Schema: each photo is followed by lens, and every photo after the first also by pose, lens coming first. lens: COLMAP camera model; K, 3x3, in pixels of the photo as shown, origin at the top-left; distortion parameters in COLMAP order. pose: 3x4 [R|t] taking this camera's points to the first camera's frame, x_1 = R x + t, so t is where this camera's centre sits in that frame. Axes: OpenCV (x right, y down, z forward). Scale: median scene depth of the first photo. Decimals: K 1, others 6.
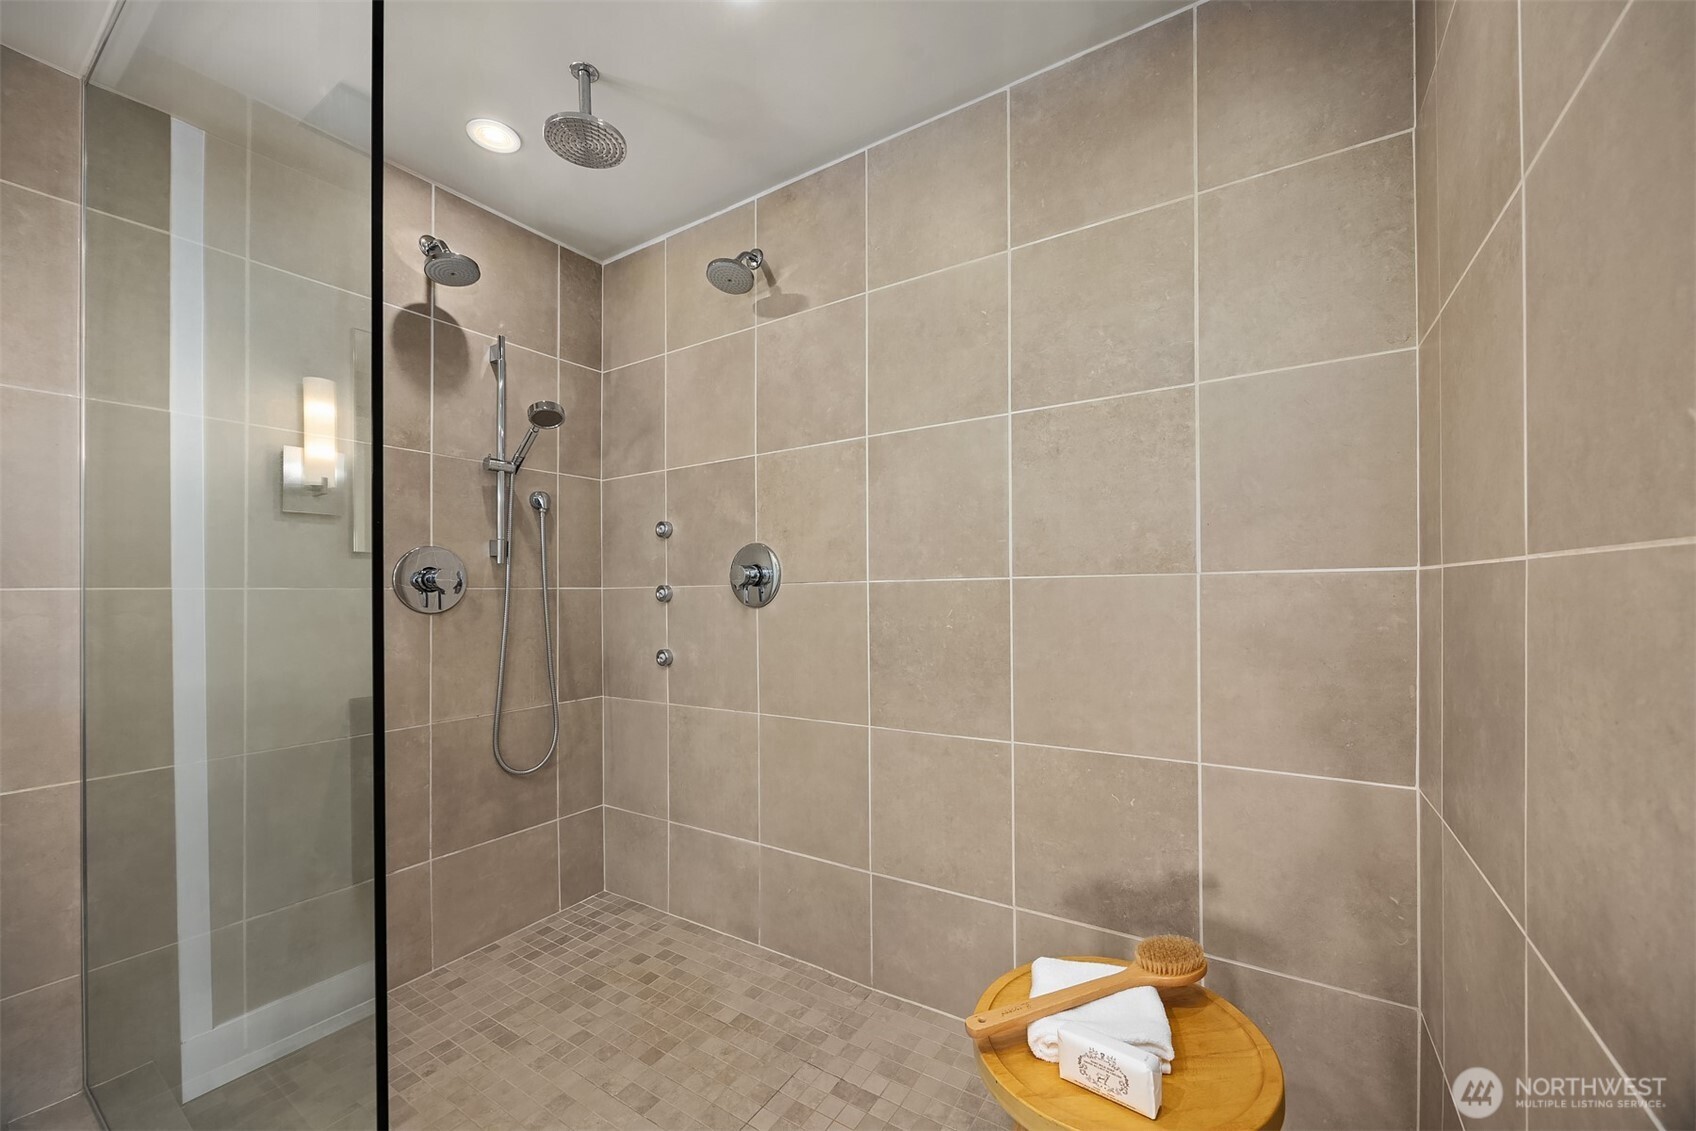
lens RADIAL K [[663.2, 0, 842.7], [0, 663.2, 581.4], [0, 0, 1]] dist [0.000192, 0.000078]
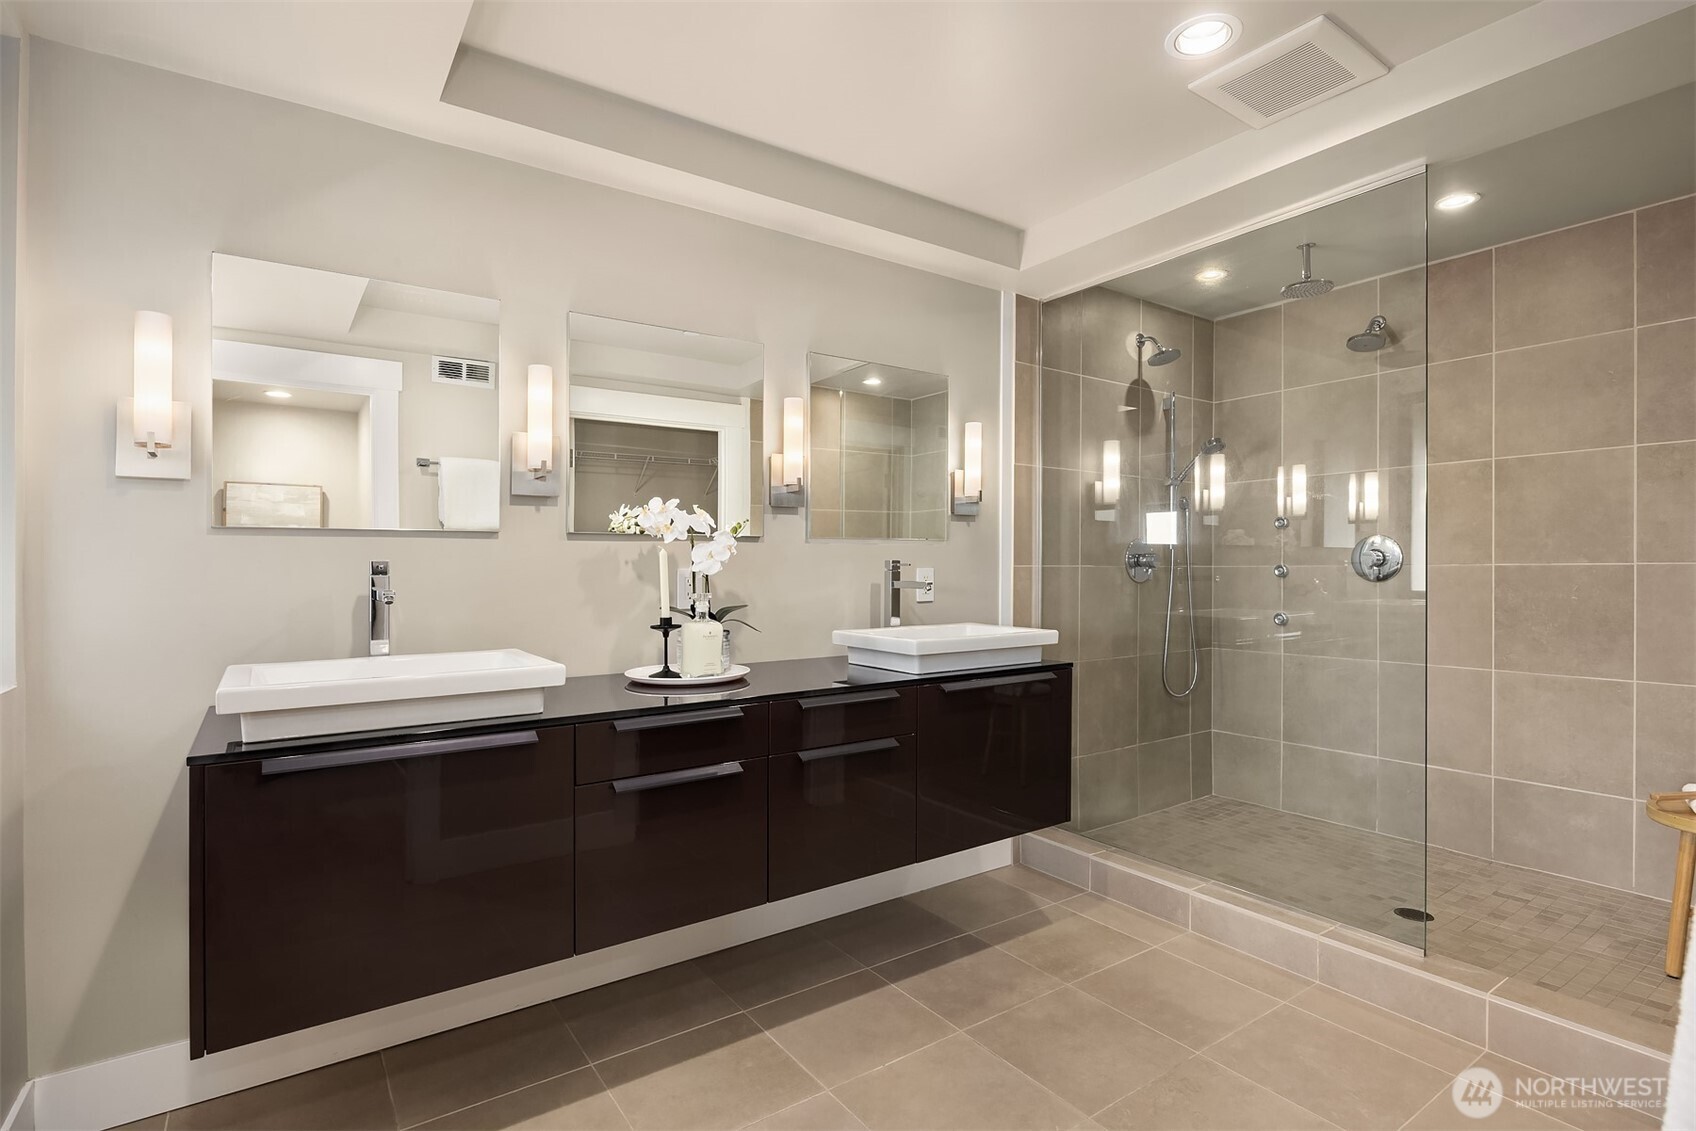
lens RADIAL K [[831.8, 0, 852.5], [0, 831.8, 559.6], [0, 0, 1]] dist [-0.013106, 0.001185]
pose [[0.929272, 0.006952, -0.369331, -0.562774], [-0.004075, 0.999955, 0.008571, -0.019076], [0.369374, -0.006460, 0.929258, -1.074358]]
